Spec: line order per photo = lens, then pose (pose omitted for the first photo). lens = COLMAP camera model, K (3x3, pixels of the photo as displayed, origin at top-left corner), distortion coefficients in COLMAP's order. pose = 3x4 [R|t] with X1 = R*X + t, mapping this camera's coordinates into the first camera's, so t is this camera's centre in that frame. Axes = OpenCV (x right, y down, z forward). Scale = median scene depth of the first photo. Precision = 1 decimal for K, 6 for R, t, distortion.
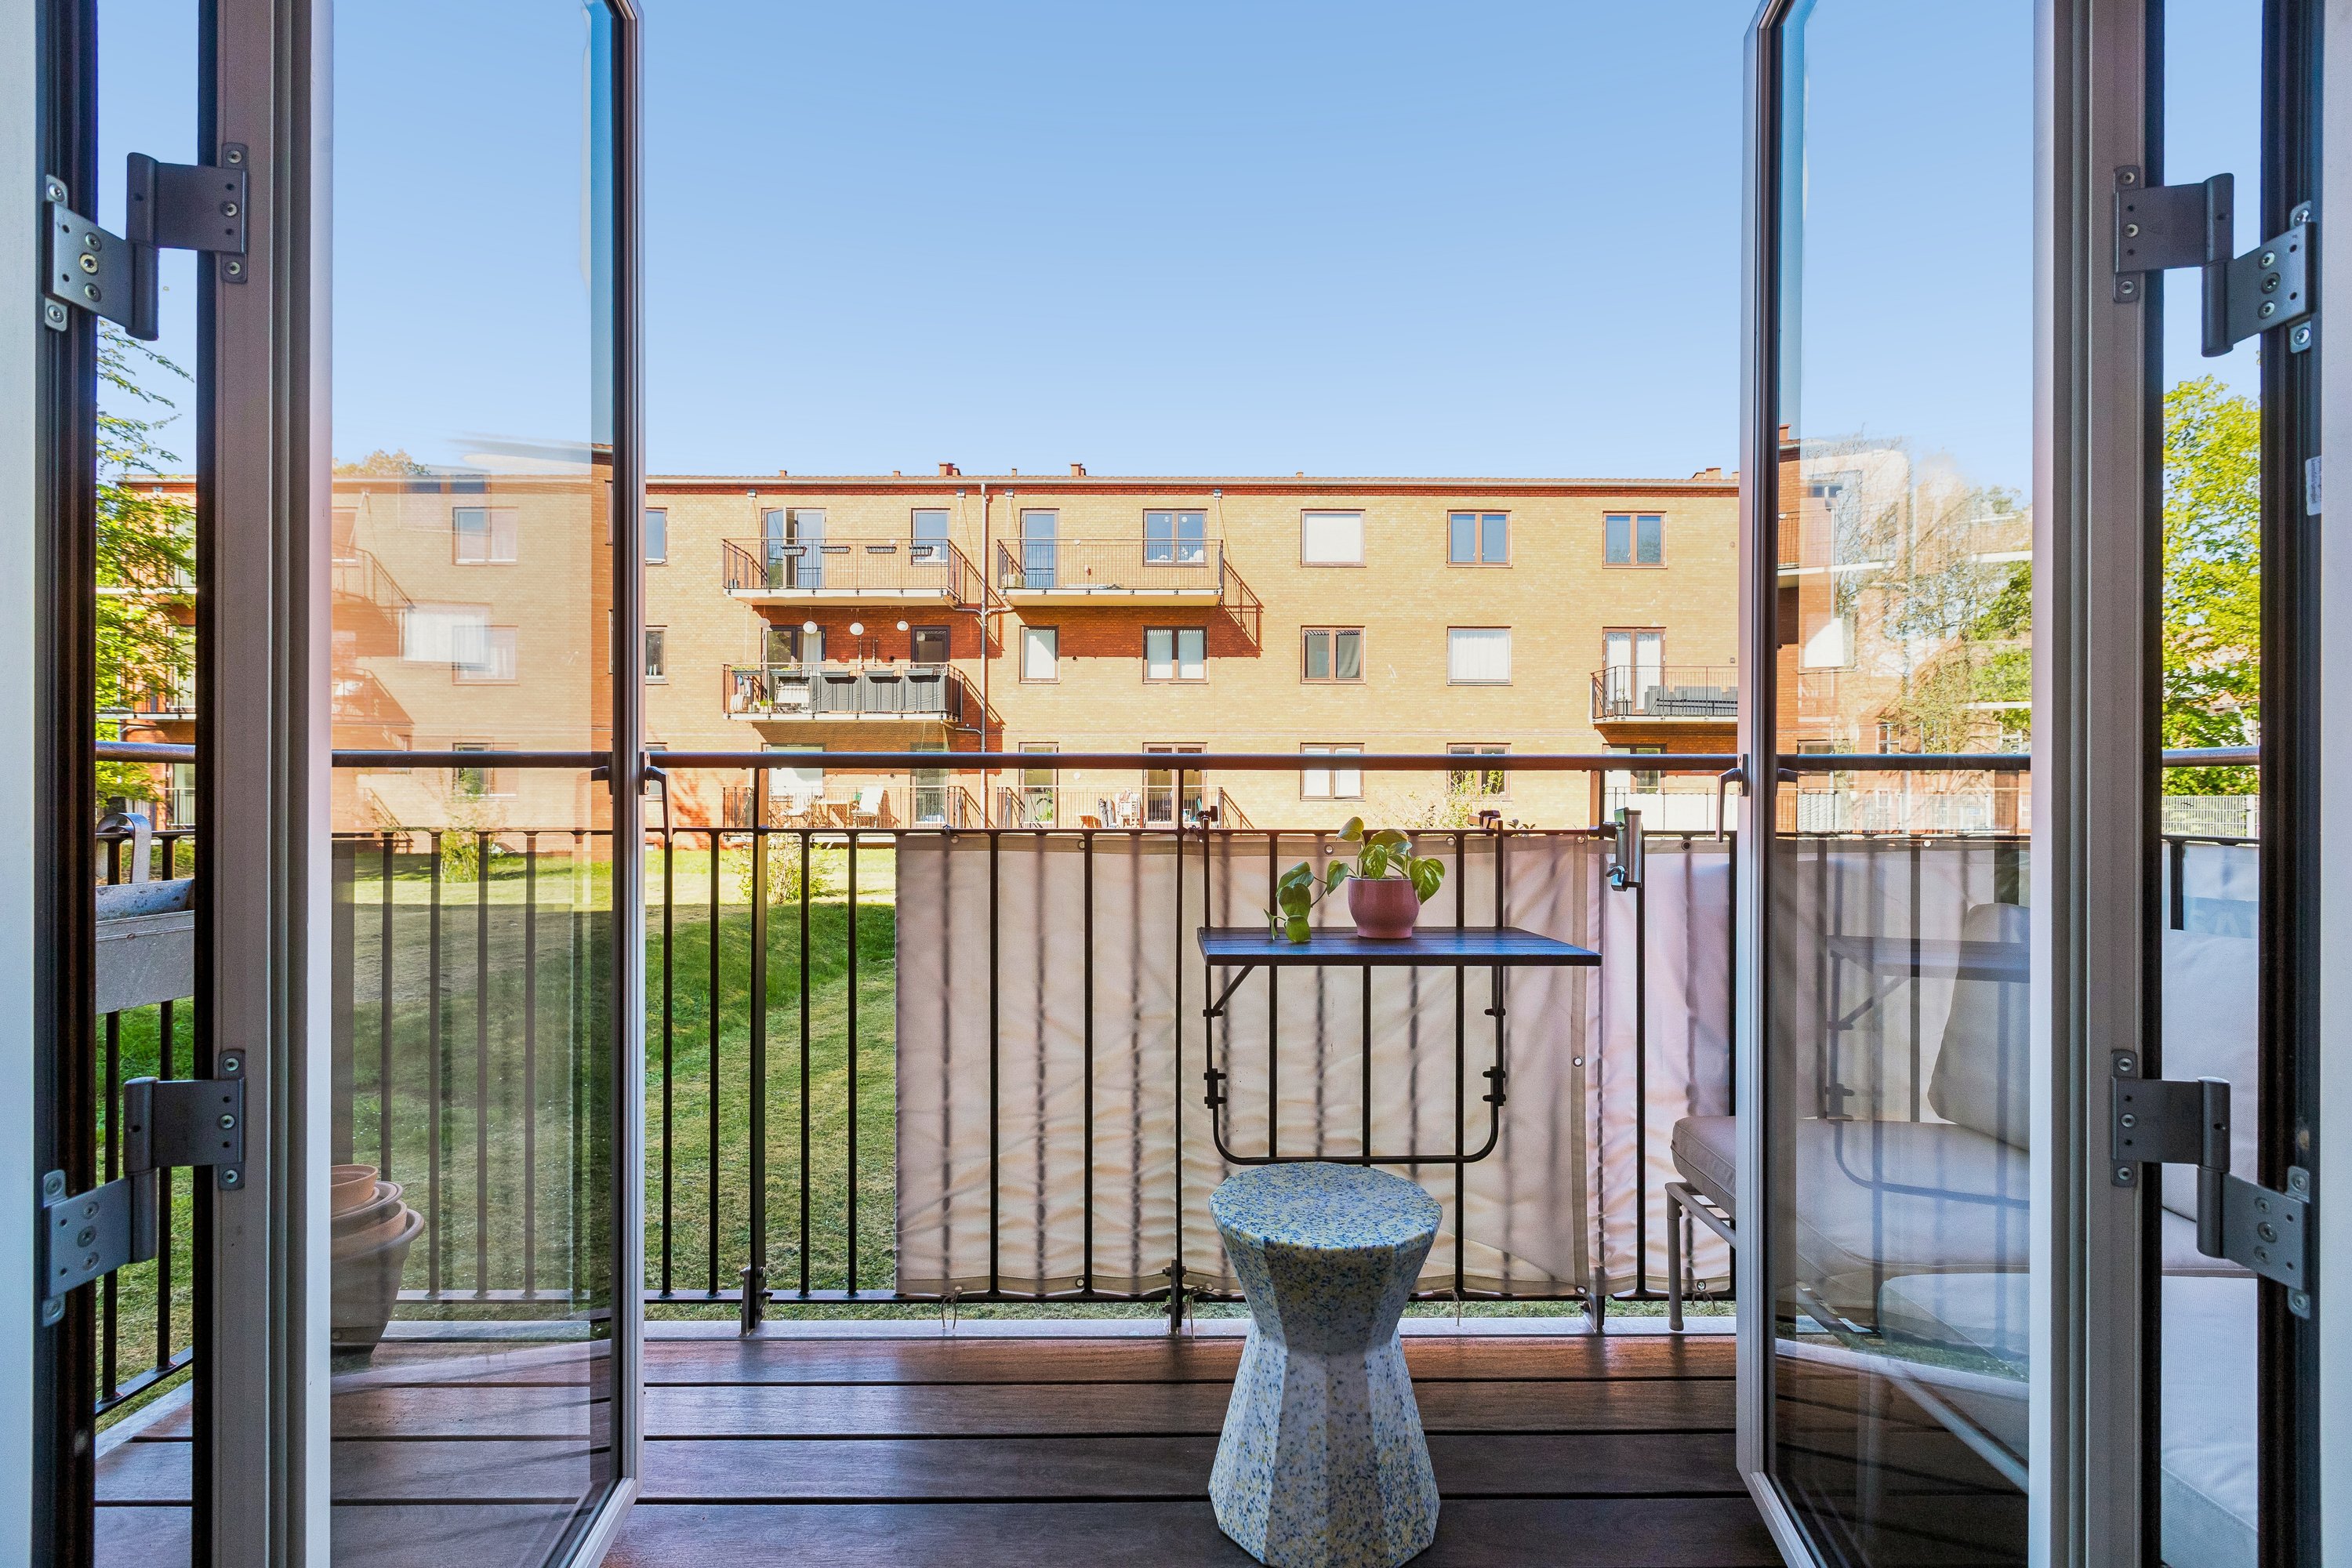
lens RADIAL K [[1055.1, 0, 1171.8], [0, 1055.1, 776.6], [0, 0, 1]] dist [0.003041, 0.001223]
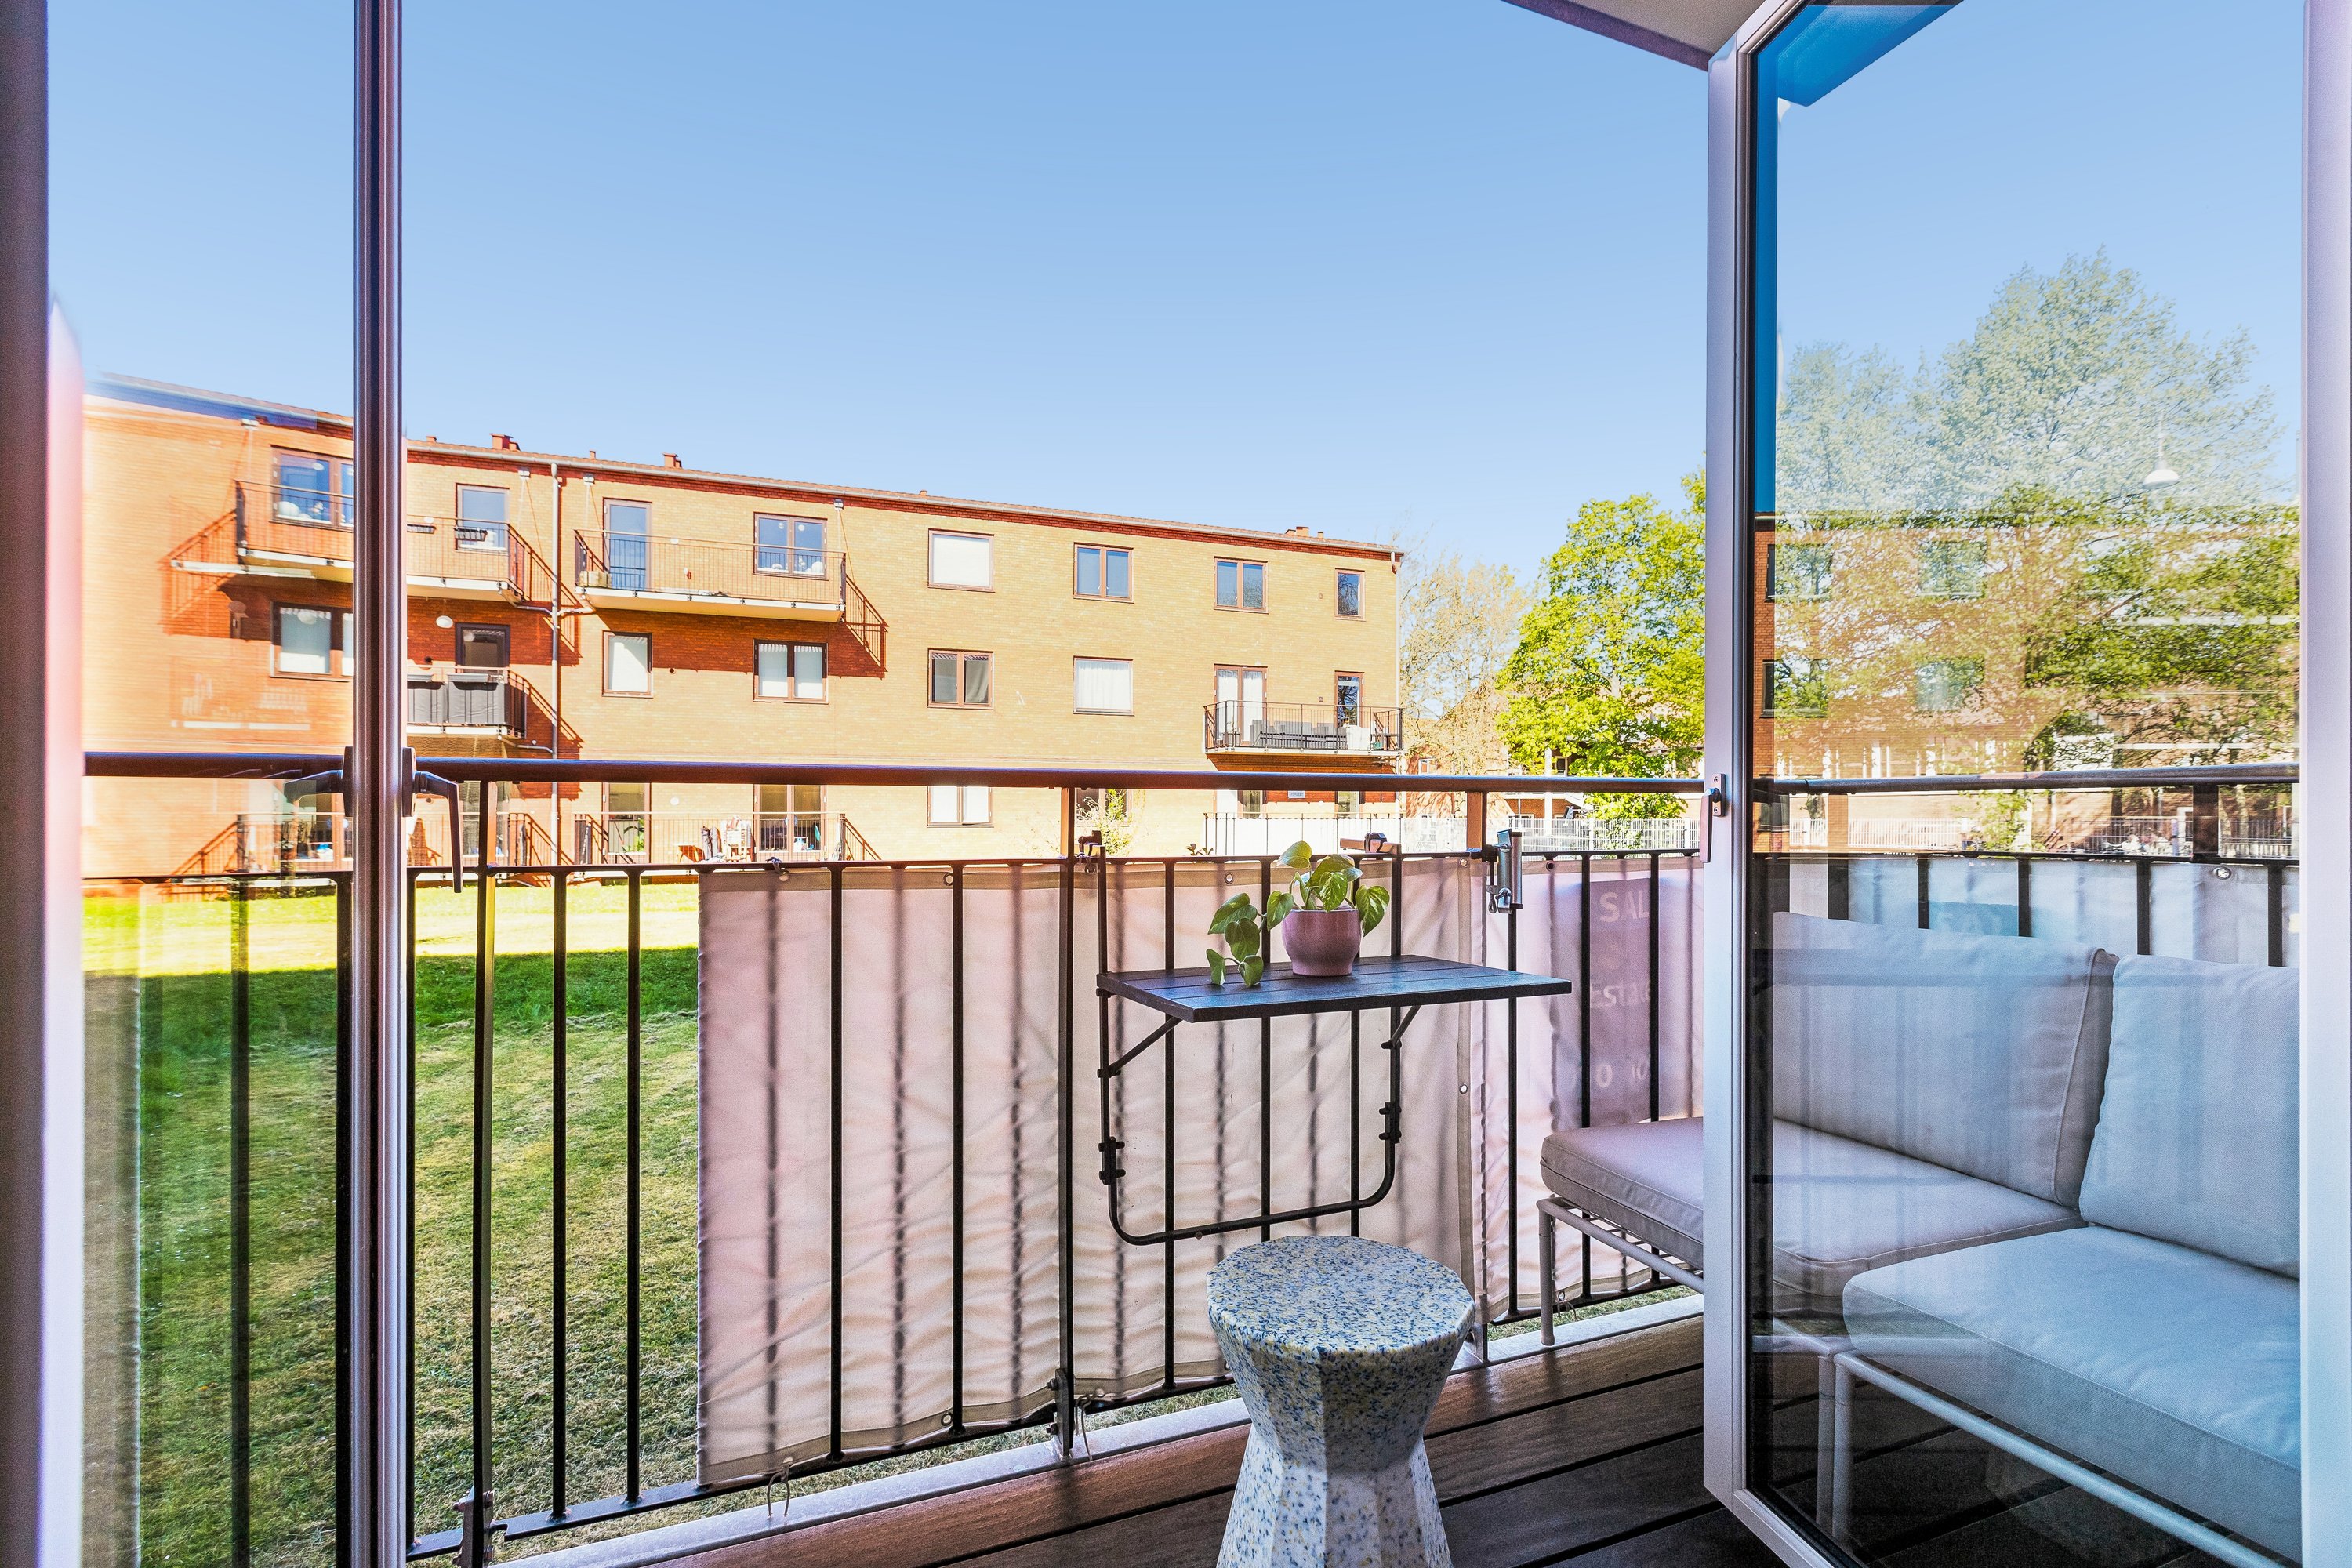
lens RADIAL K [[1055.1, 0, 1180.8], [0, 1055.1, 803.1], [0, 0, 1]] dist [0.003041, 0.001223]
pose [[0.934242, 0.001764, 0.356634, -0.209023], [-0.001812, 0.999998, -0.000199, 0.005558], [-0.356634, -0.000460, 0.934244, 0.177292]]
